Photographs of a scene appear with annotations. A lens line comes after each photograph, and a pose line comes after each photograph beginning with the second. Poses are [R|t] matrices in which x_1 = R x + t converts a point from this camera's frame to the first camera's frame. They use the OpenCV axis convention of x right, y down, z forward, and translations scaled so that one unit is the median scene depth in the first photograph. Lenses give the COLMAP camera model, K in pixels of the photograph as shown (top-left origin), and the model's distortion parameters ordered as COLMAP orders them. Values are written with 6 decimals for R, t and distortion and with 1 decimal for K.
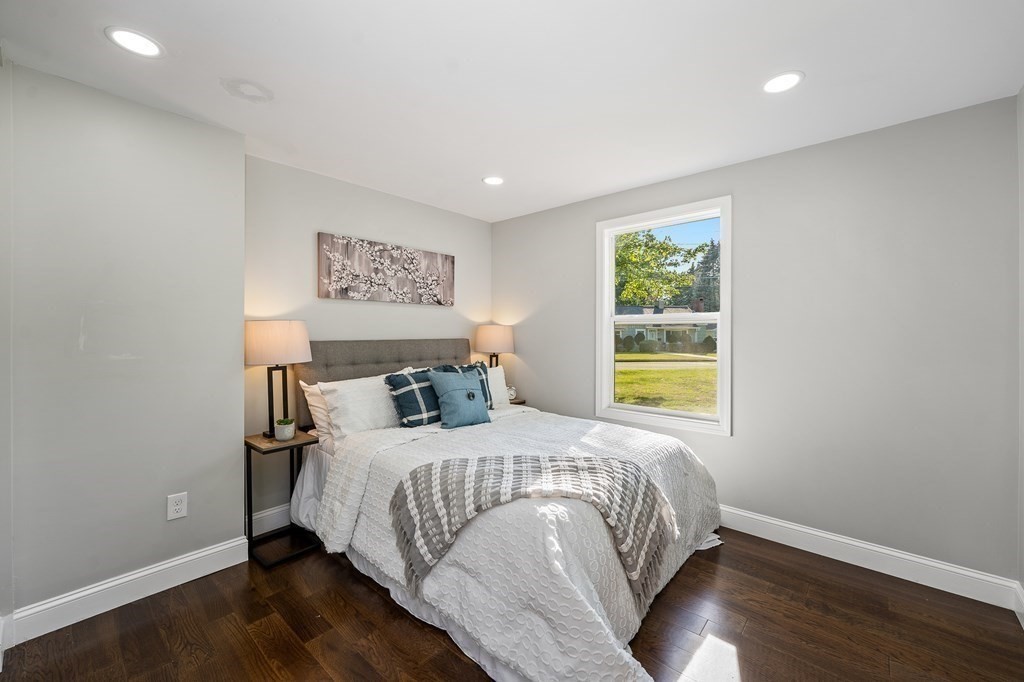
lens RADIAL K [[408.2, 0, 508.3], [0, 408.2, 334.4], [0, 0, 1]] dist [-0.031477, -0.000116]
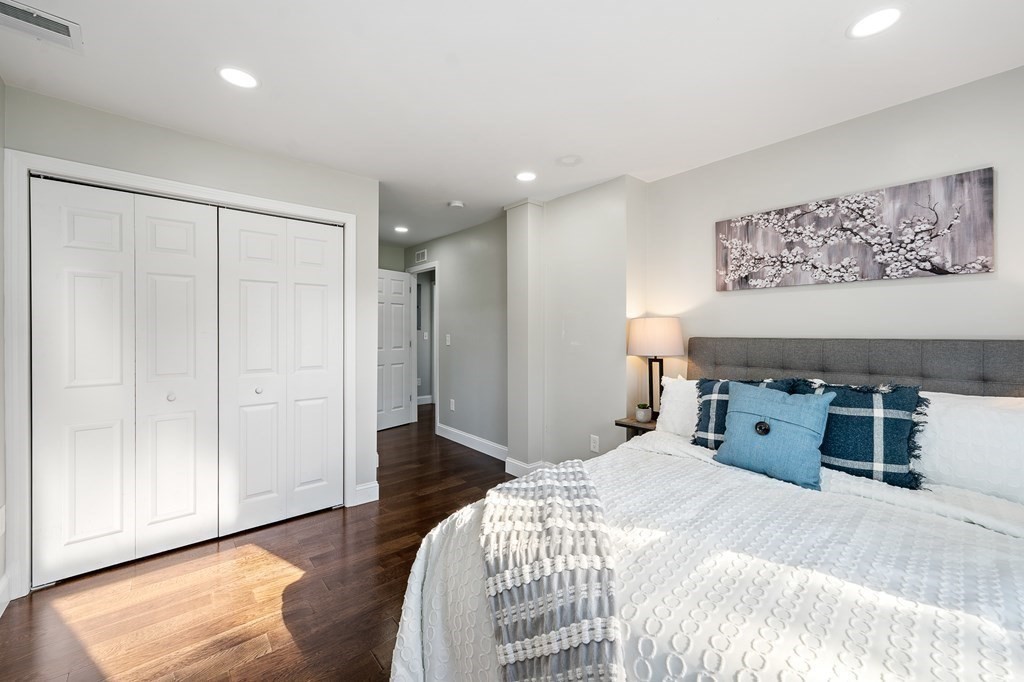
lens RADIAL K [[420.2, 0, 509.3], [0, 420.2, 329.4], [0, 0, 1]] dist [-0.000866, -0.000150]
pose [[-0.157683, -0.001232, -0.987489, 0.520915], [0.000490, 0.999999, -0.001326, -0.001183], [0.987490, -0.000693, -0.157682, 0.607509]]
